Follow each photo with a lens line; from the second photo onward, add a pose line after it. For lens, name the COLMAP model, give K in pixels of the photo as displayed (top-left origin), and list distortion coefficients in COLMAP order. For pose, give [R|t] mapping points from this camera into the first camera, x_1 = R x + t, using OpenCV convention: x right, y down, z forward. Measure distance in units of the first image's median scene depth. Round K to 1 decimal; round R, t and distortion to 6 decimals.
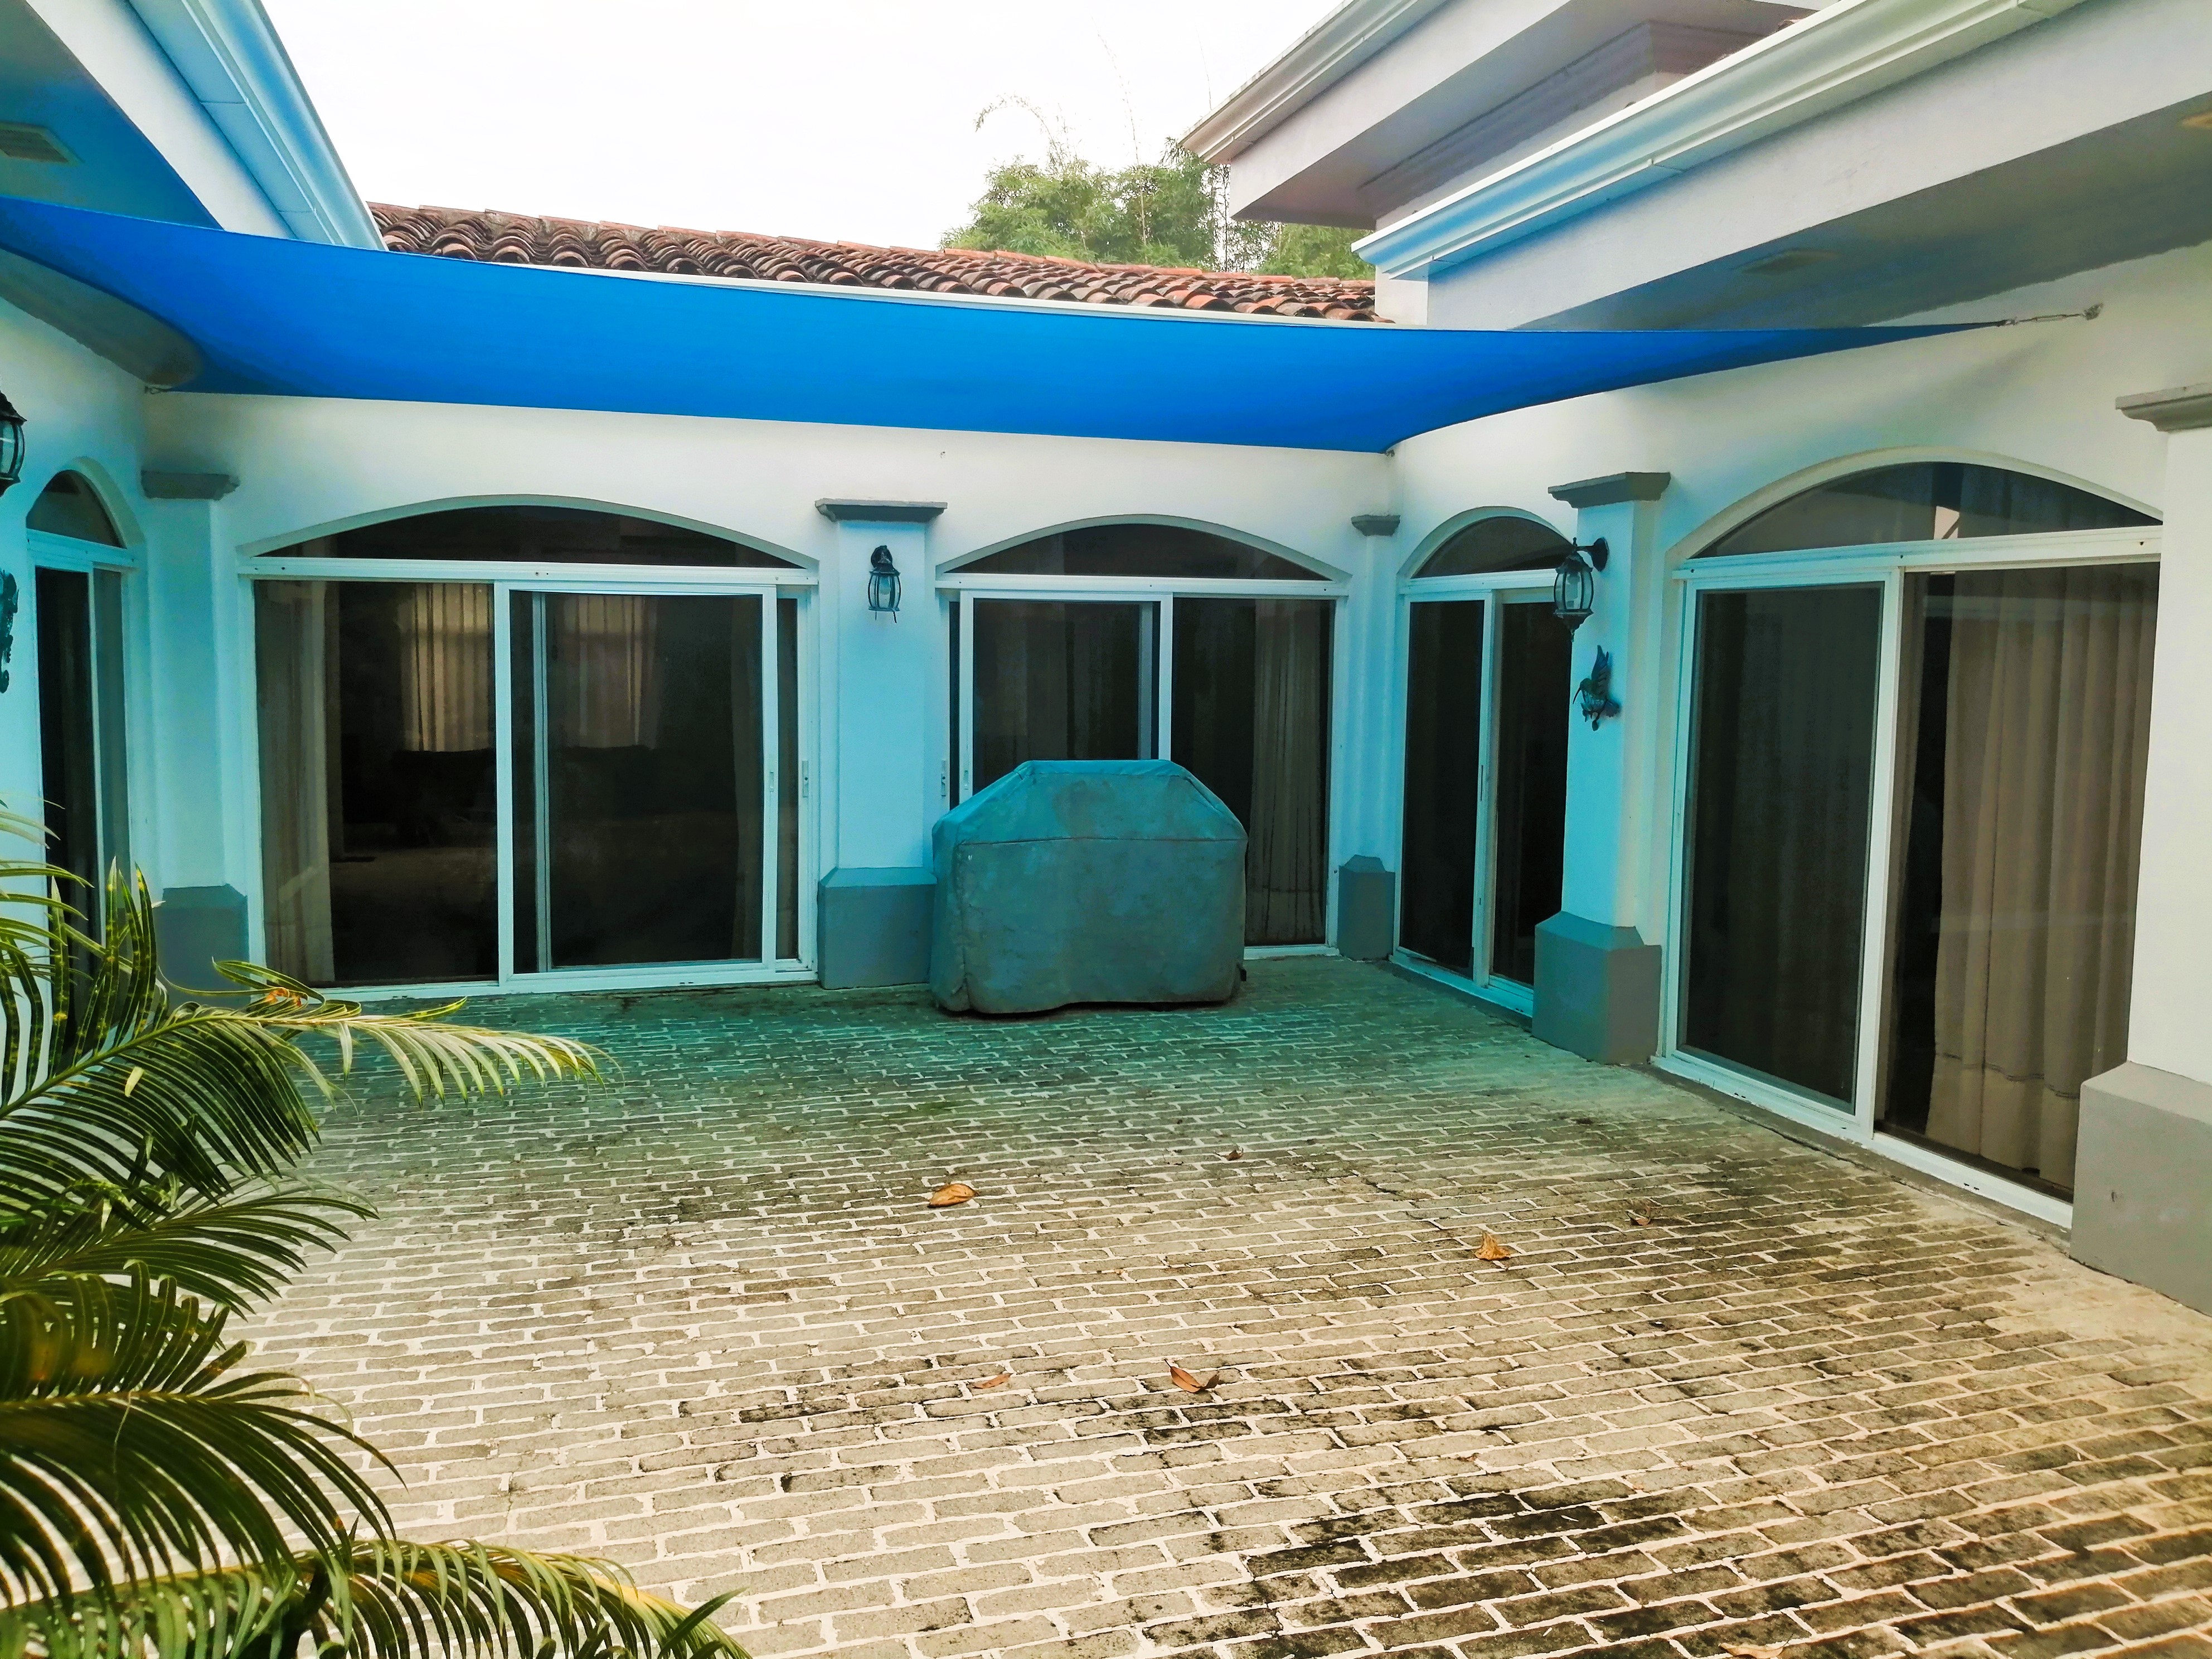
lens RADIAL K [[1771.4, 0, 1106.0], [0, 1771.4, 829.5], [0, 0, 1]] dist [0.055814, -0.090416]
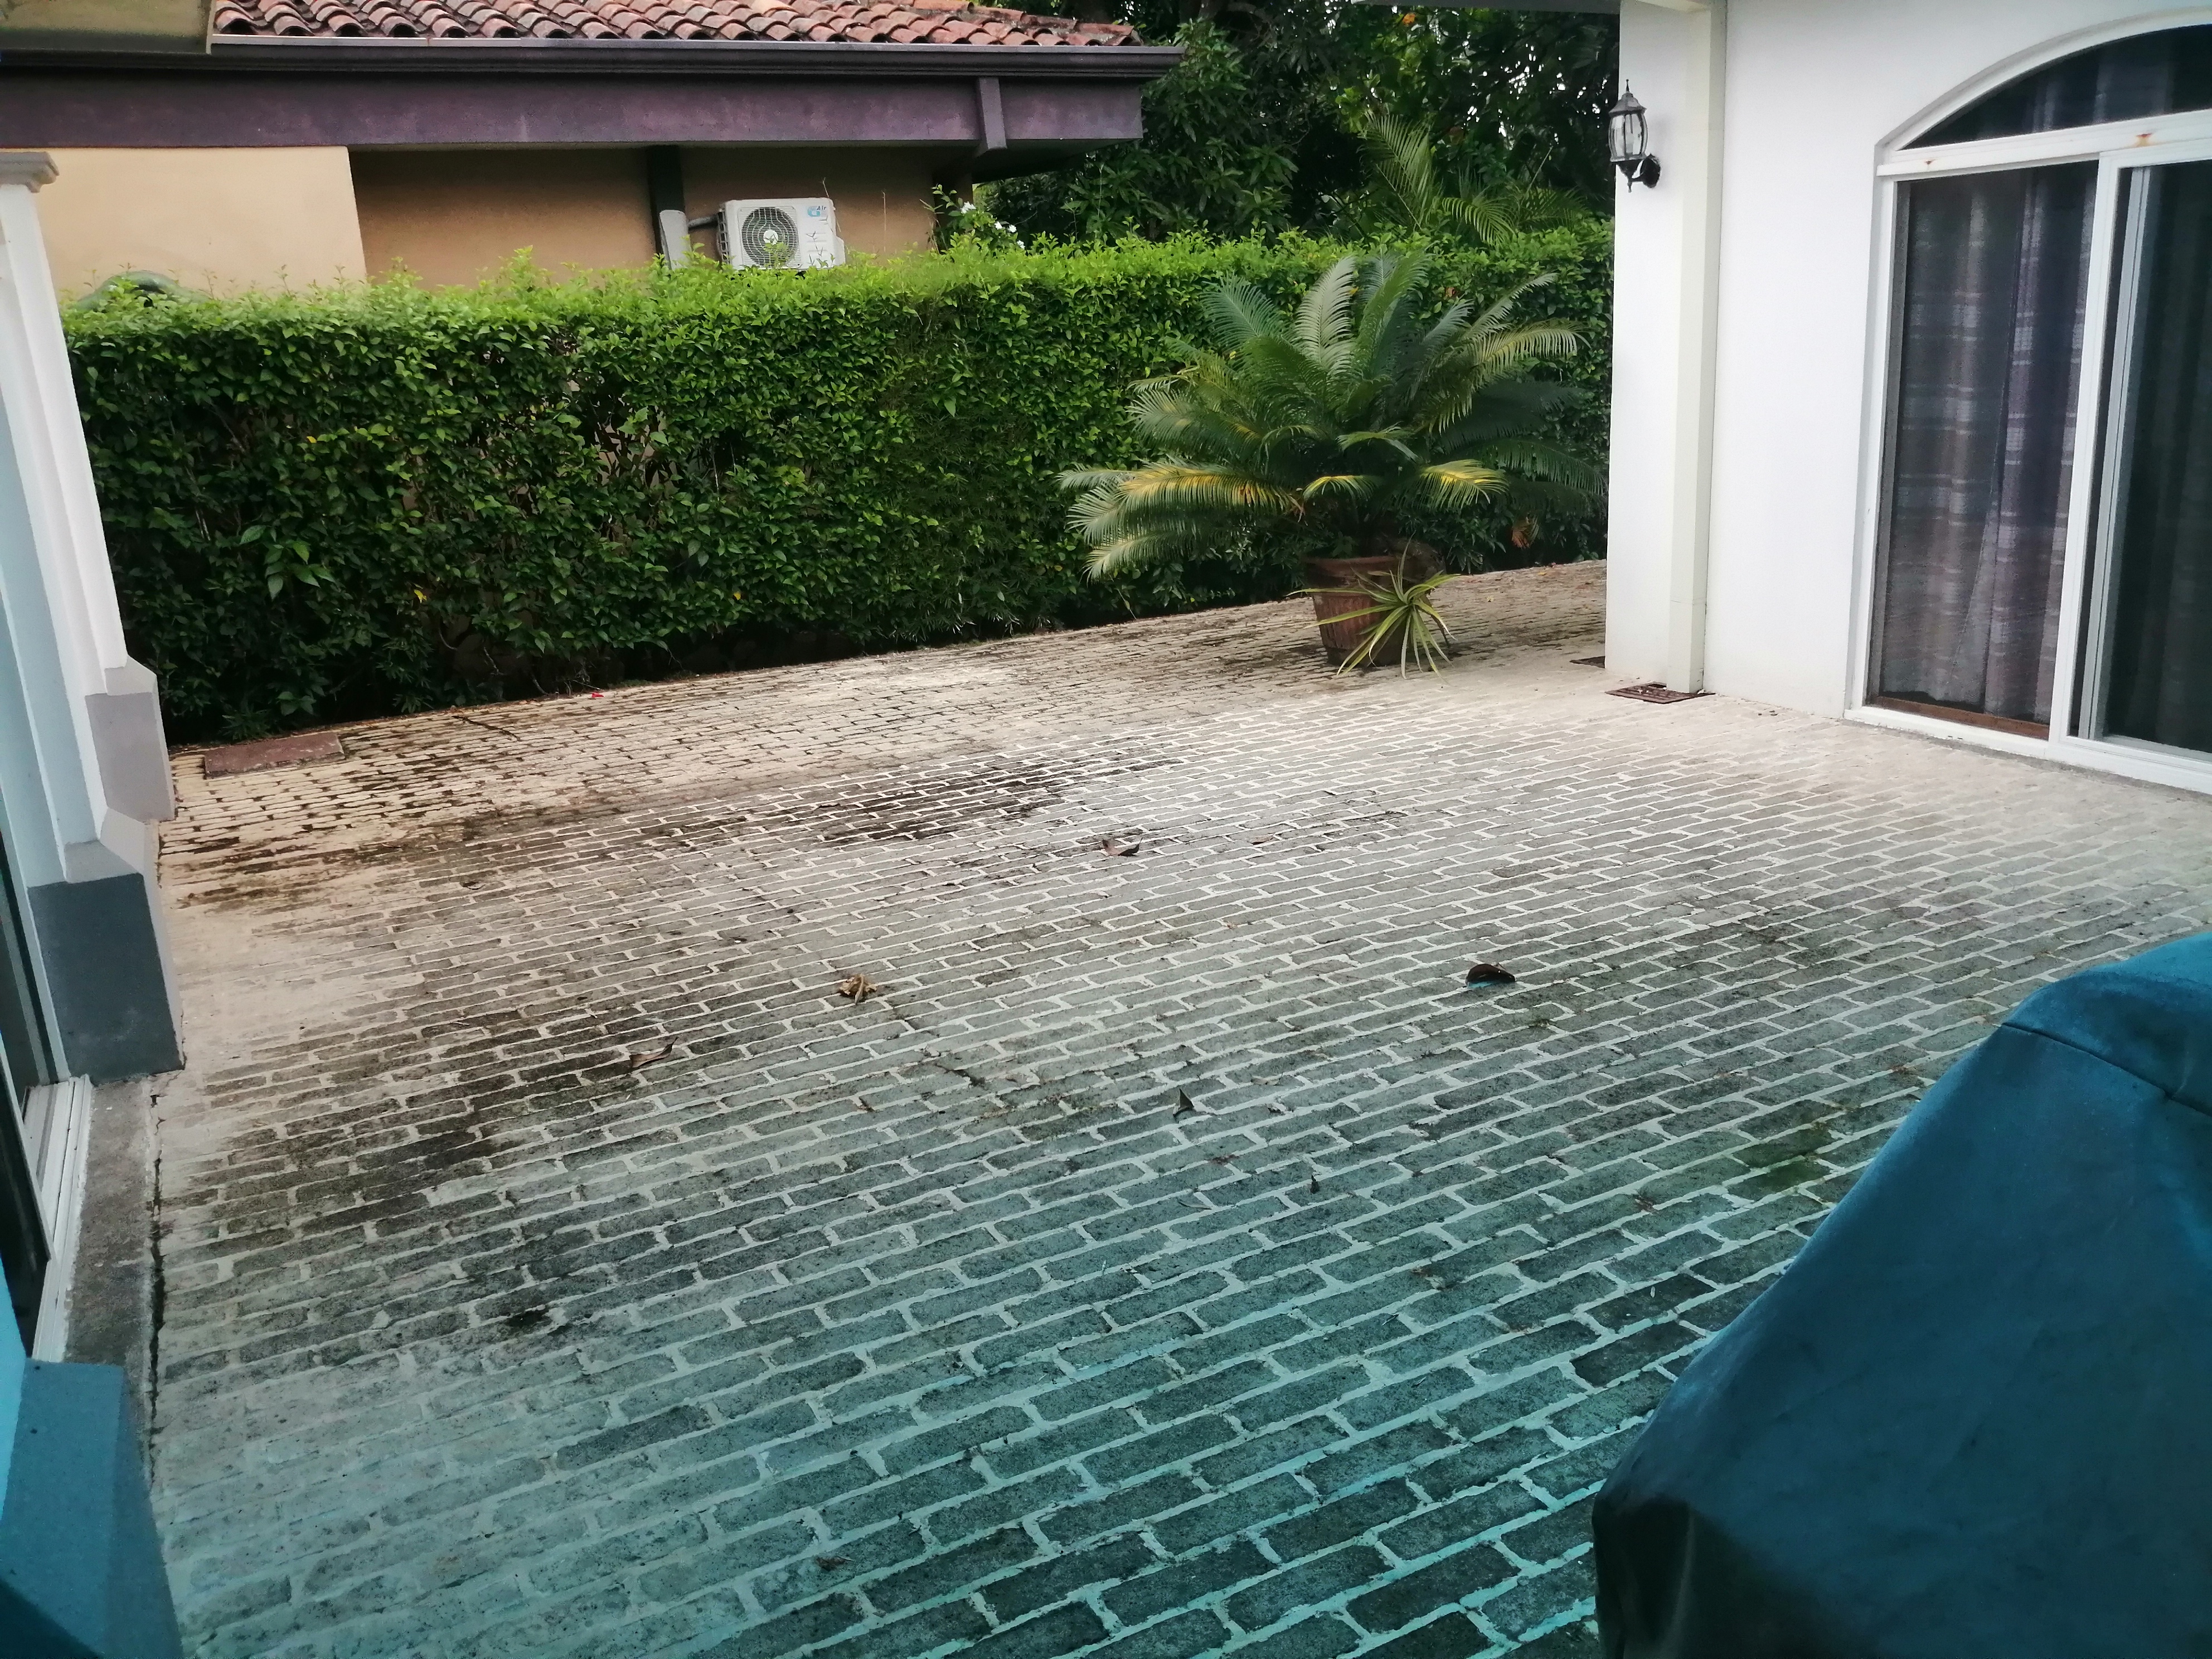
lens RADIAL K [[1771.4, 0, 1106.0], [0, 1771.4, 829.5], [0, 0, 1]] dist [0.055814, -0.090416]
pose [[-0.982417, 0.088150, -0.164579, 0.221204], [0.021906, 0.929853, 0.367278, -0.165657], [0.185410, 0.357215, -0.915435, 1.738029]]
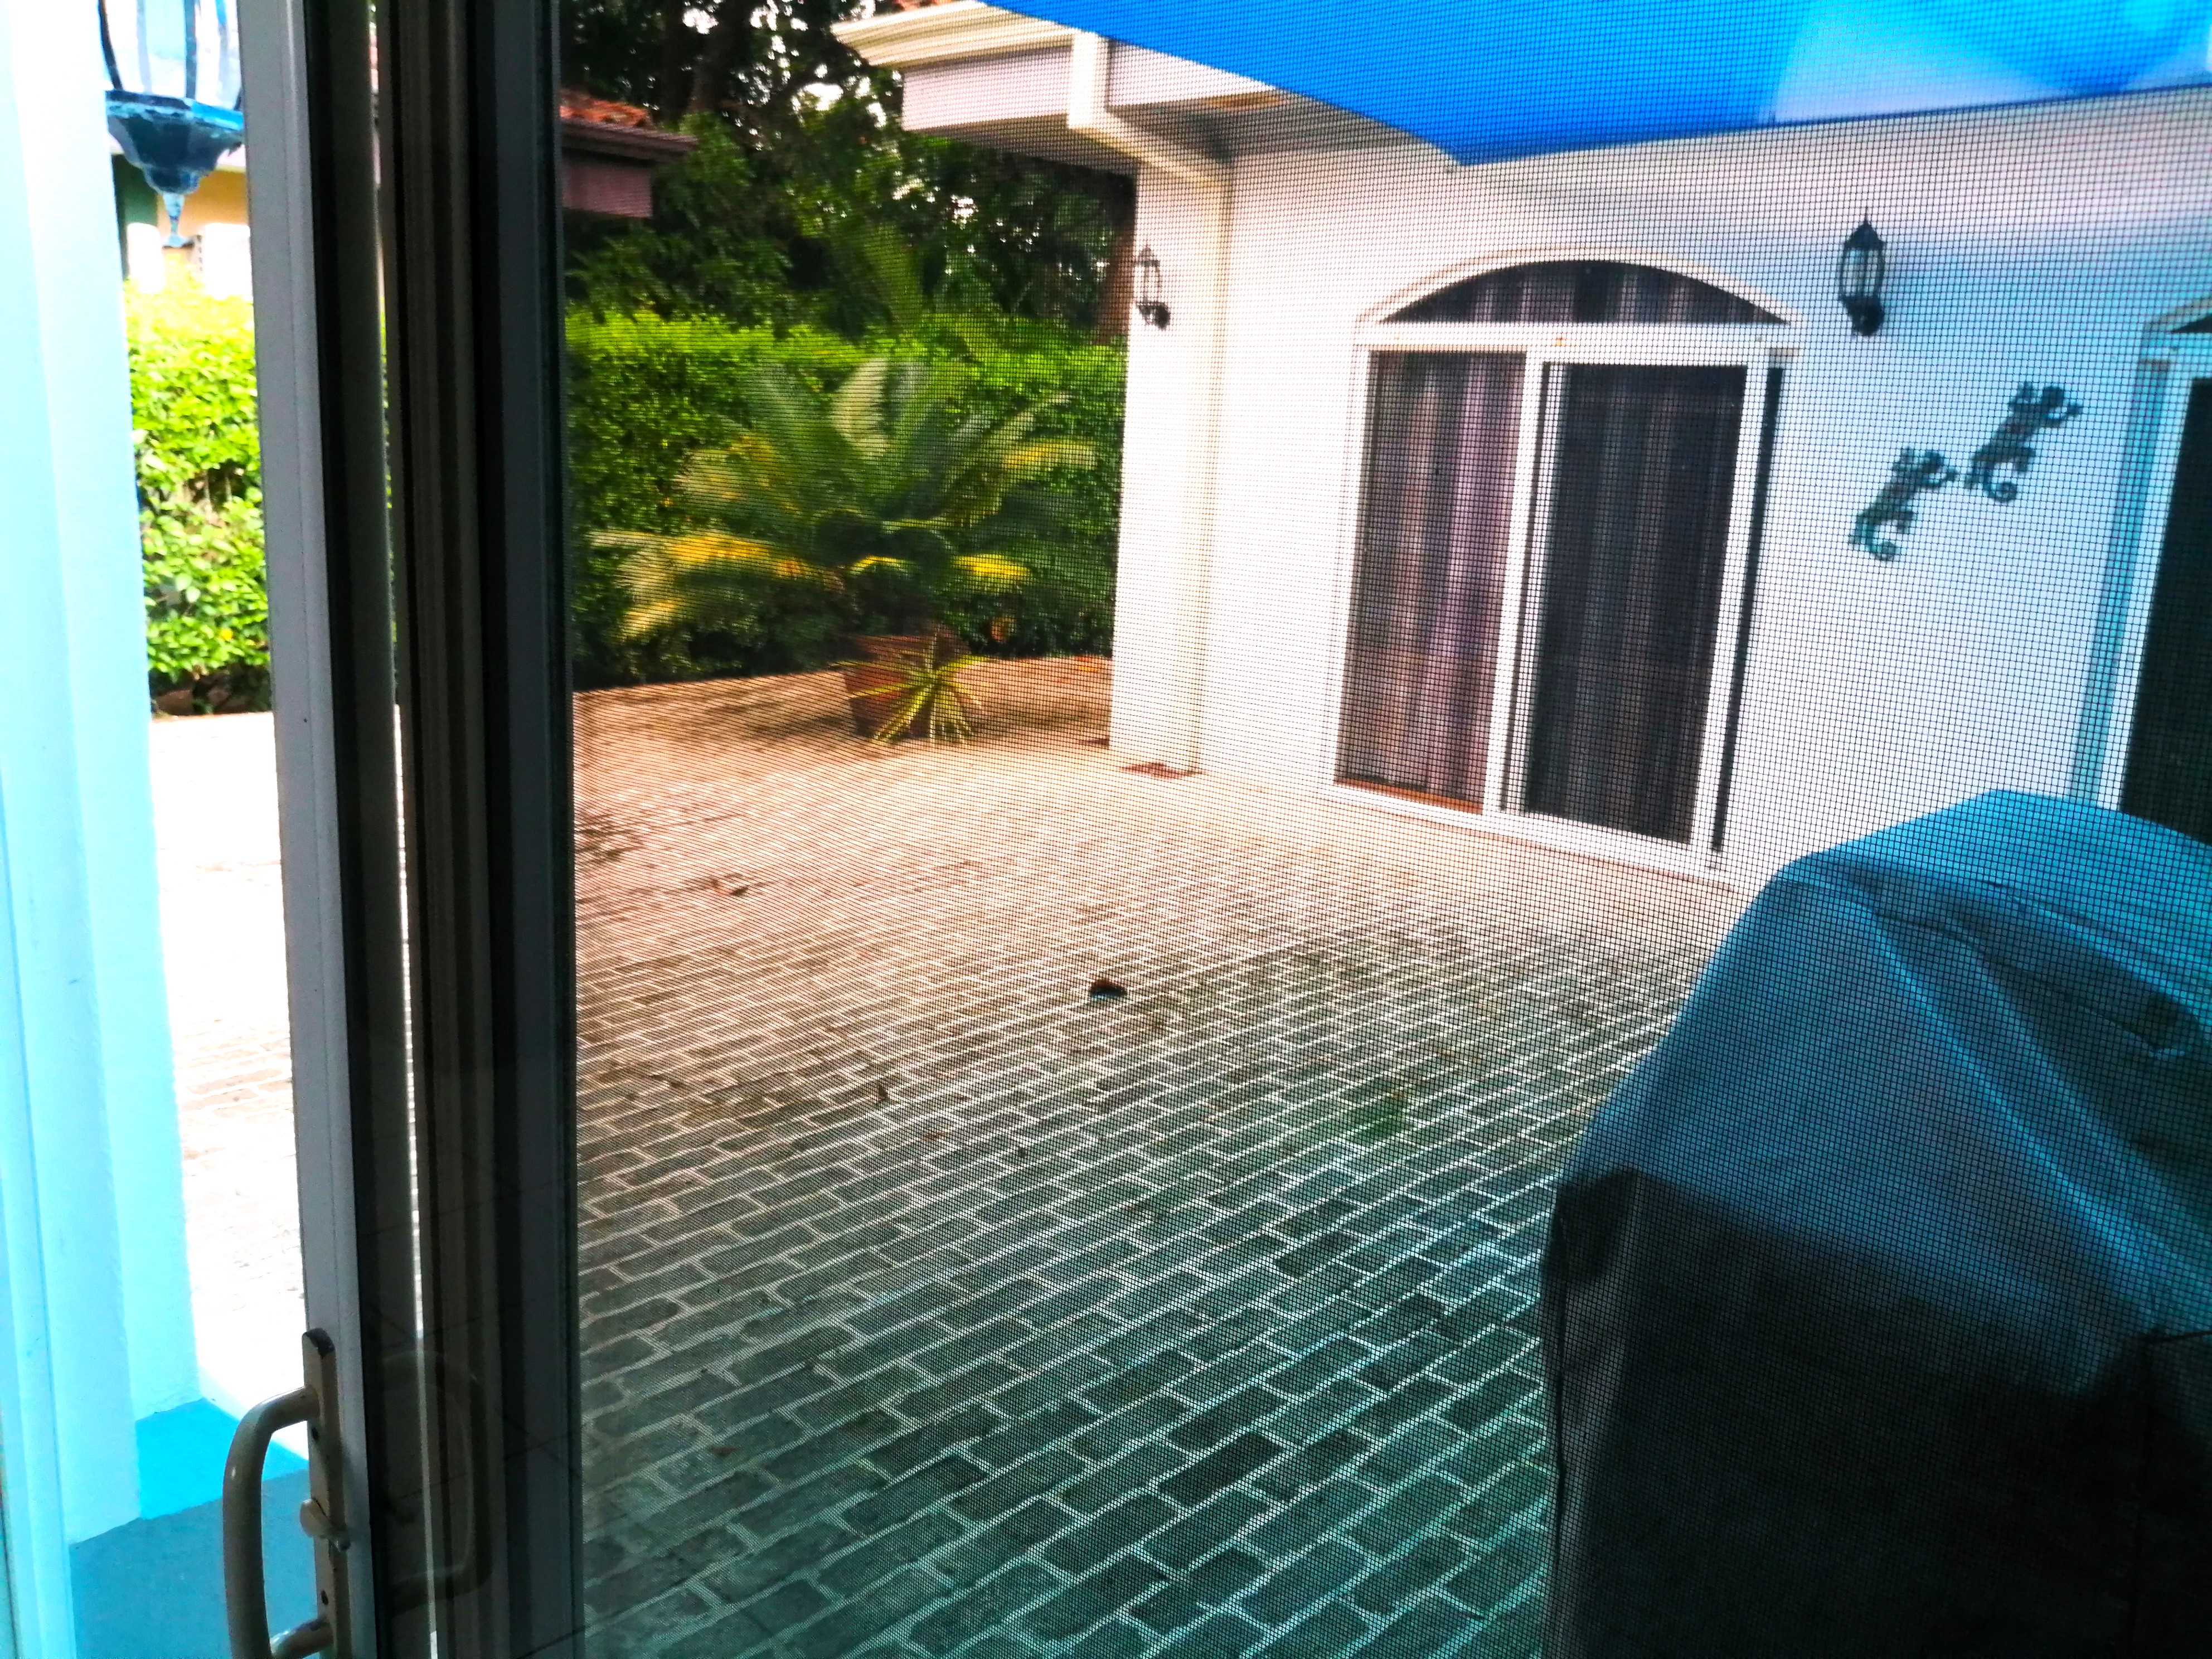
lens RADIAL K [[1793.1, 0, 1091.7], [0, 1793.1, 818.8], [0, 0, 1]] dist [0.135130, -0.311164]
pose [[-0.873876, 0.050795, -0.483487, 0.387652], [-0.107954, 0.949421, 0.294867, -0.166258], [0.474011, 0.309872, -0.824193, 1.803943]]
